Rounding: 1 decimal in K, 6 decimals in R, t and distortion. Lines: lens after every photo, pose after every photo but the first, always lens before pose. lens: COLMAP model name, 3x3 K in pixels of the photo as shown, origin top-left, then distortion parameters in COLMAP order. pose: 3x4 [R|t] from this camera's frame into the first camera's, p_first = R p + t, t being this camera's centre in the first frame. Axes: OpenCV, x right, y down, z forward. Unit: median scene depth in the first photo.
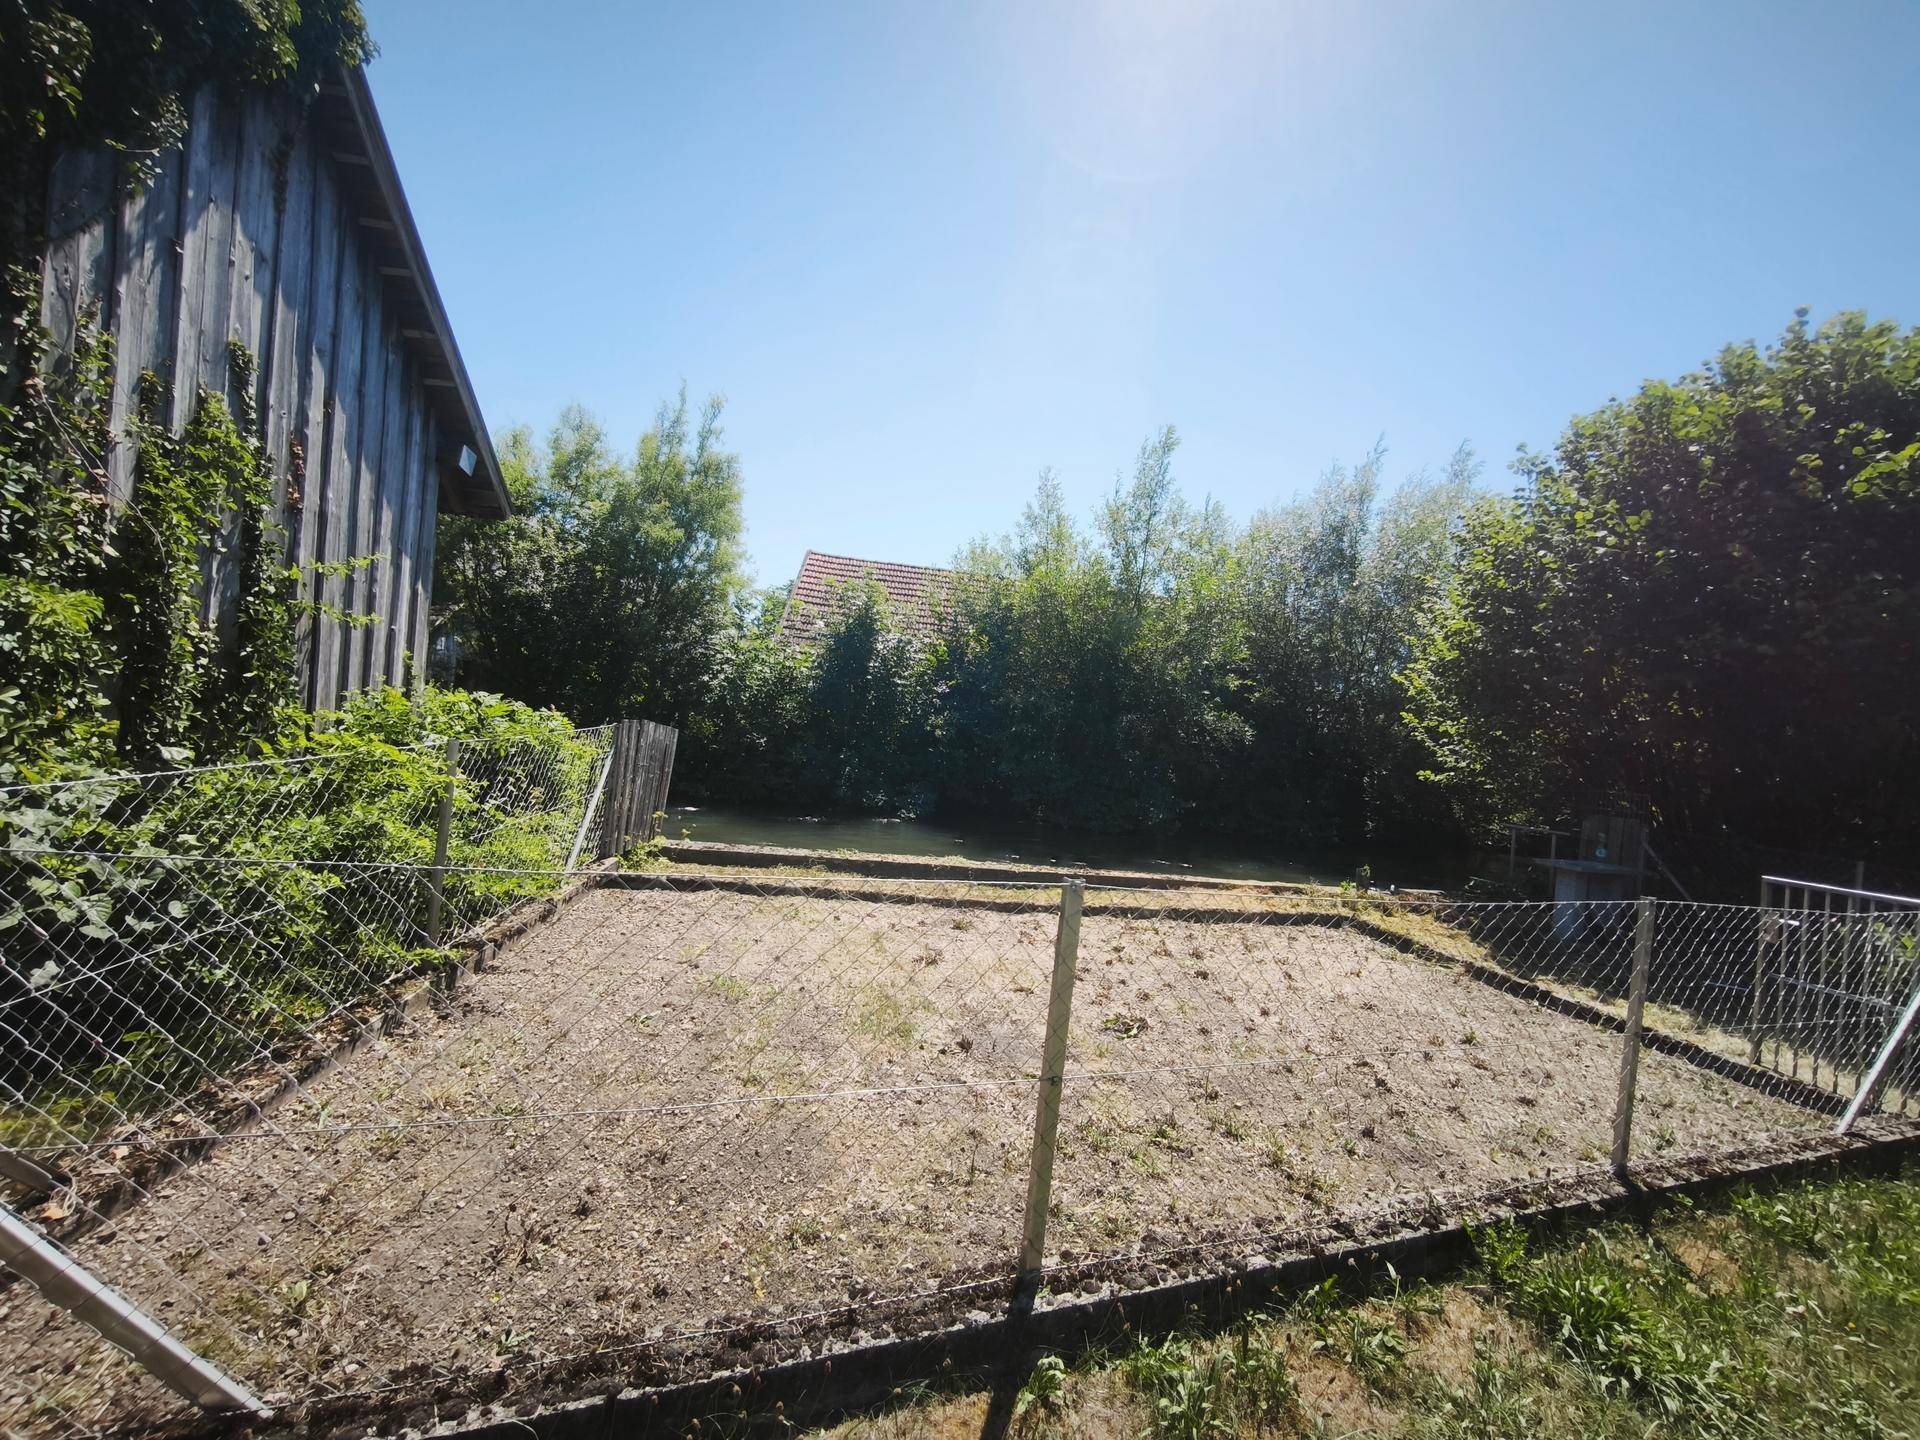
lens RADIAL K [[814.2, 0, 969.7], [0, 814.2, 714.0], [0, 0, 1]] dist [-0.001017, 0.000741]
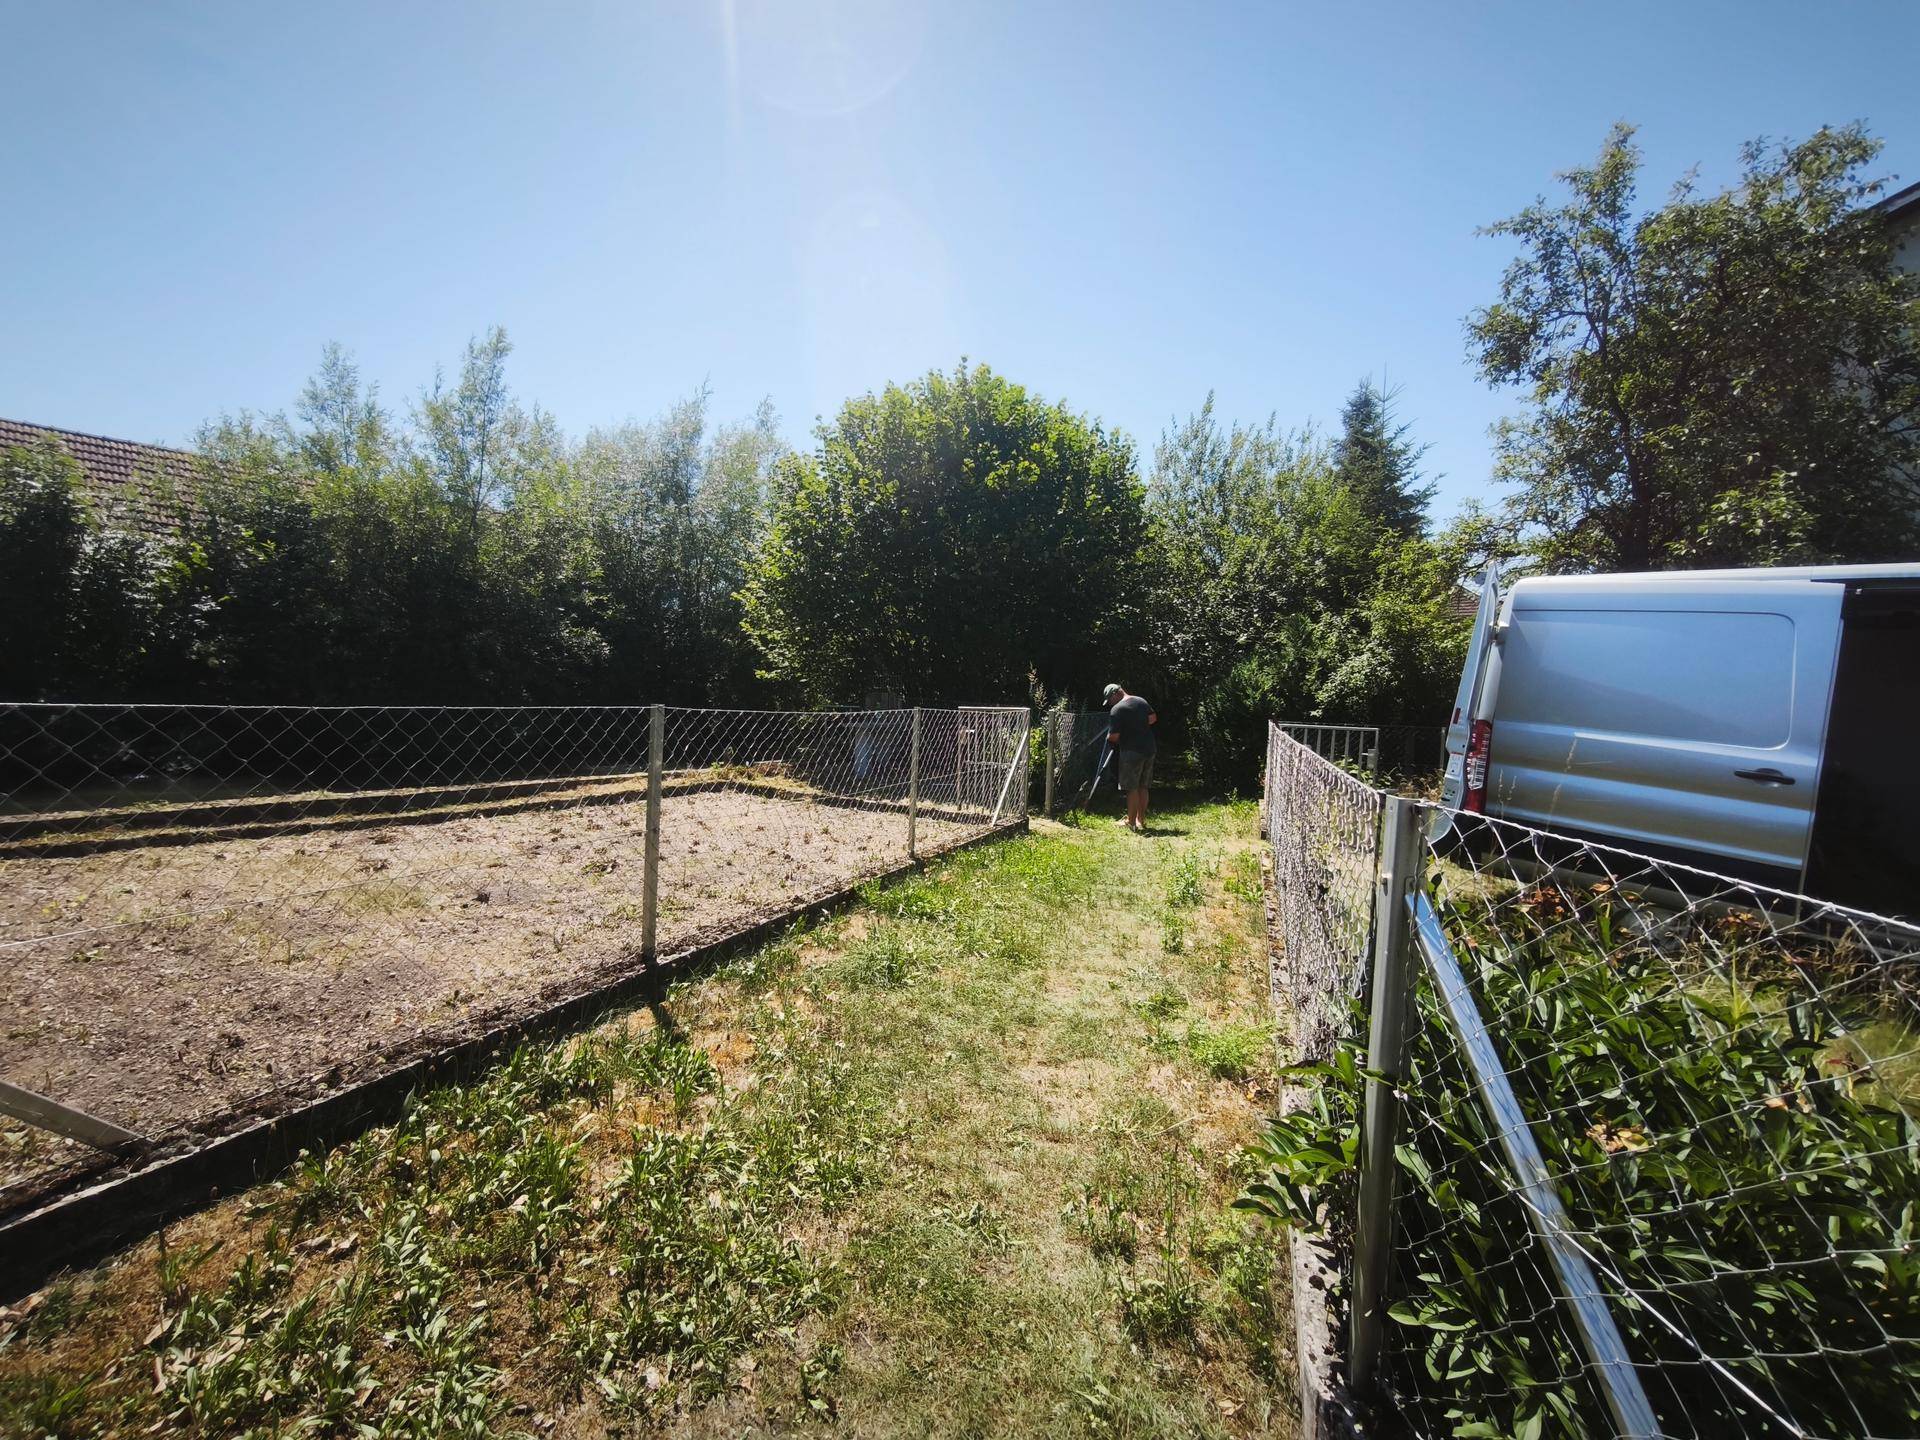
lens RADIAL K [[831.4, 0, 981.0], [0, 831.4, 719.4], [0, 0, 1]] dist [-0.004426, -0.000826]
pose [[0.689990, -0.099316, 0.716973, -0.224191], [0.029508, 0.993578, 0.109235, 0.027087], [-0.723217, -0.054215, 0.688489, -0.215026]]
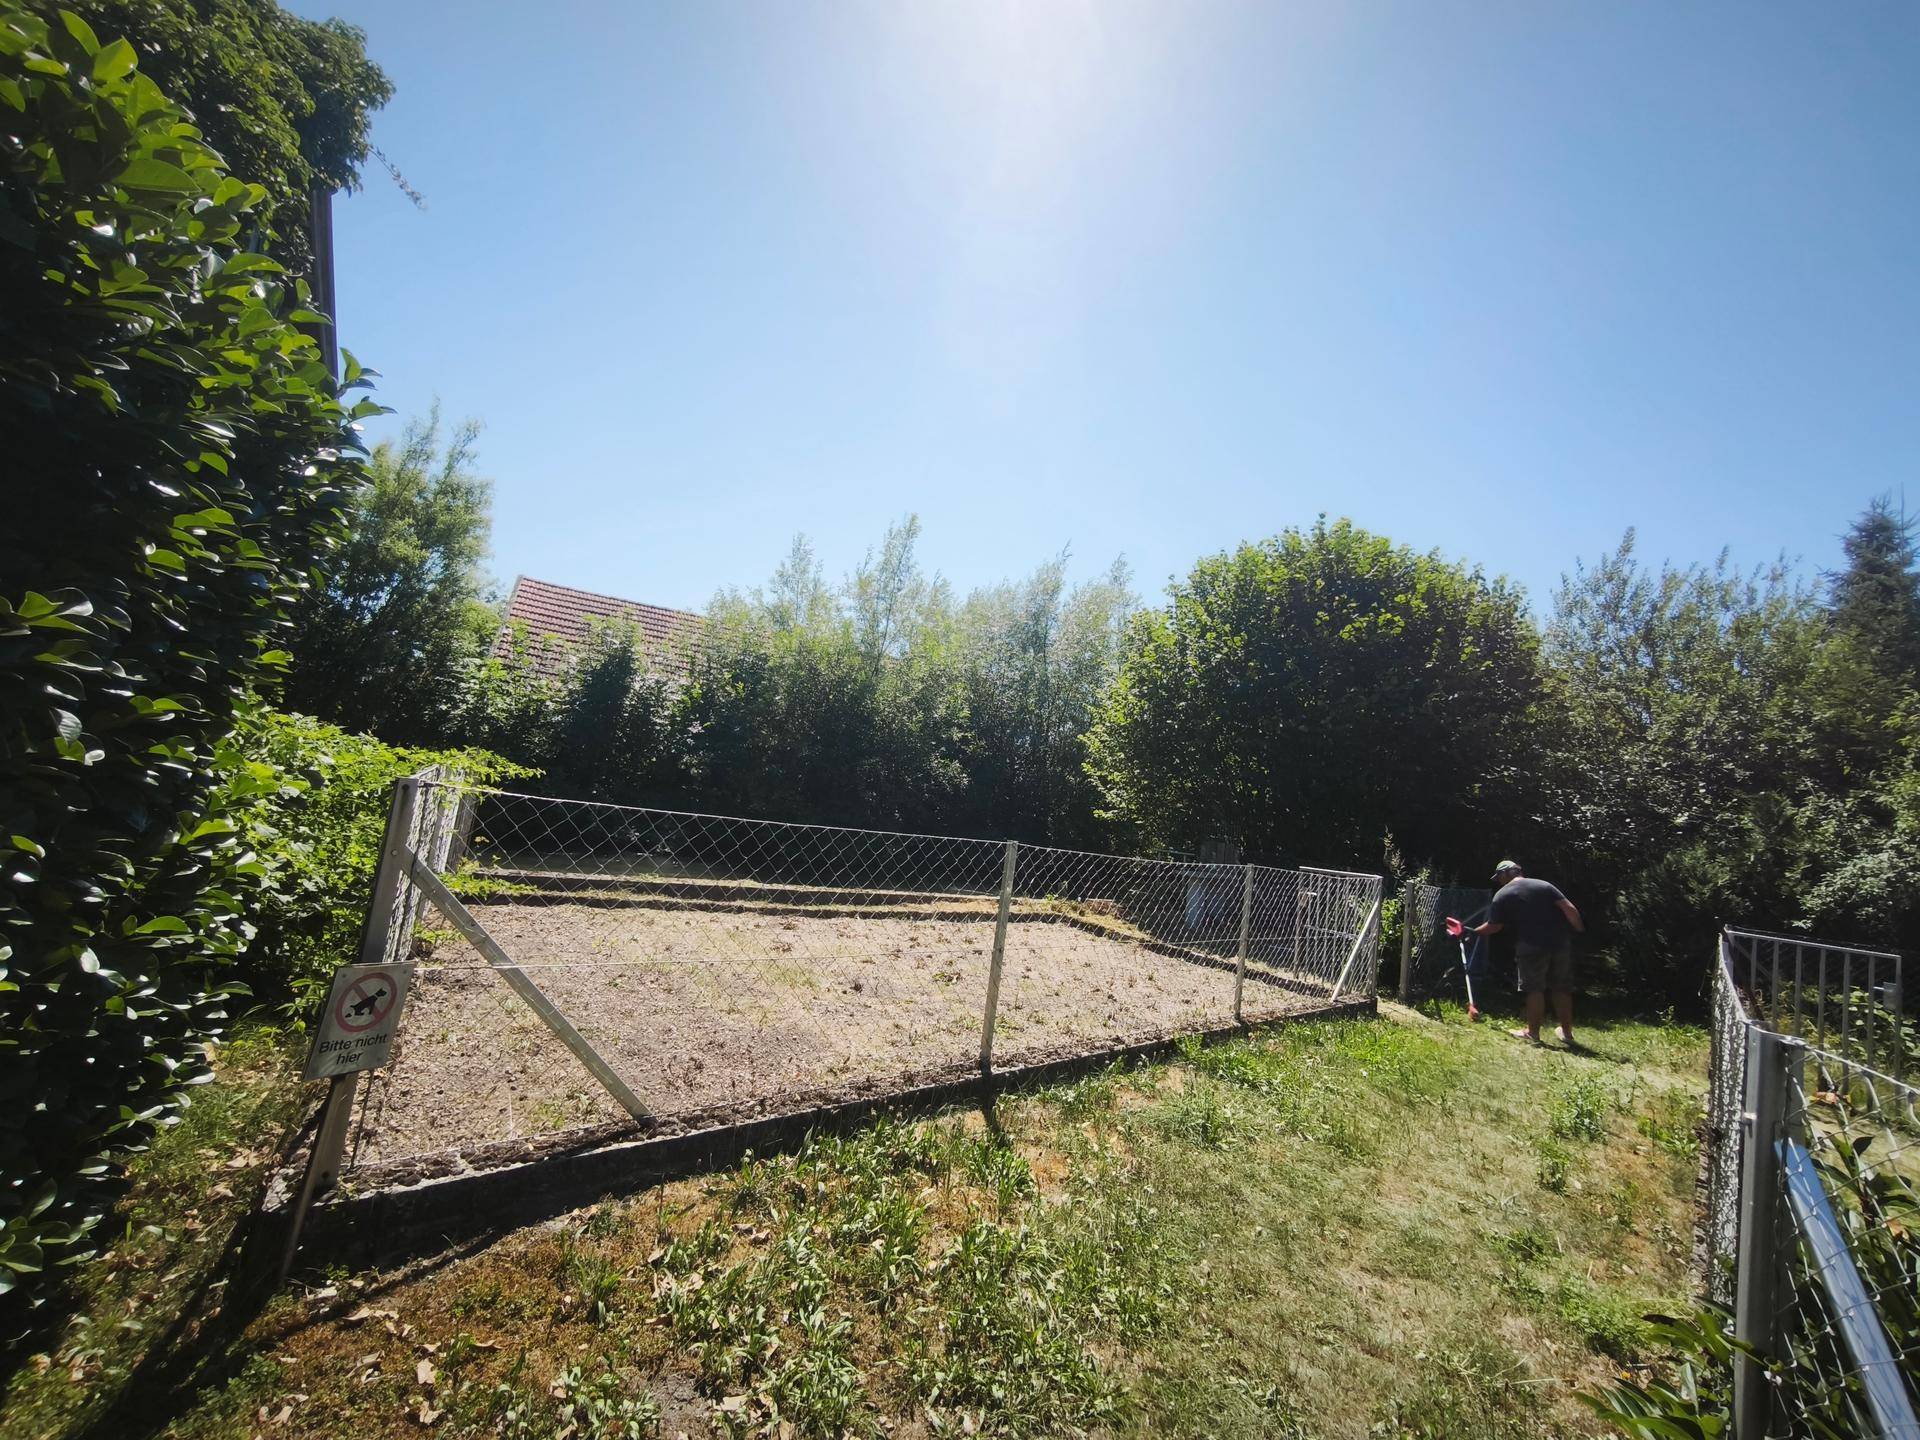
lens RADIAL K [[835.9, 0, 959.7], [0, 835.9, 711.9], [0, 0, 1]] dist [-0.002909, -0.000406]
pose [[0.926729, 0.053101, 0.371959, -0.265361], [-0.031077, 0.997404, -0.064961, 0.013294], [-0.374443, 0.048642, 0.925973, -0.276957]]
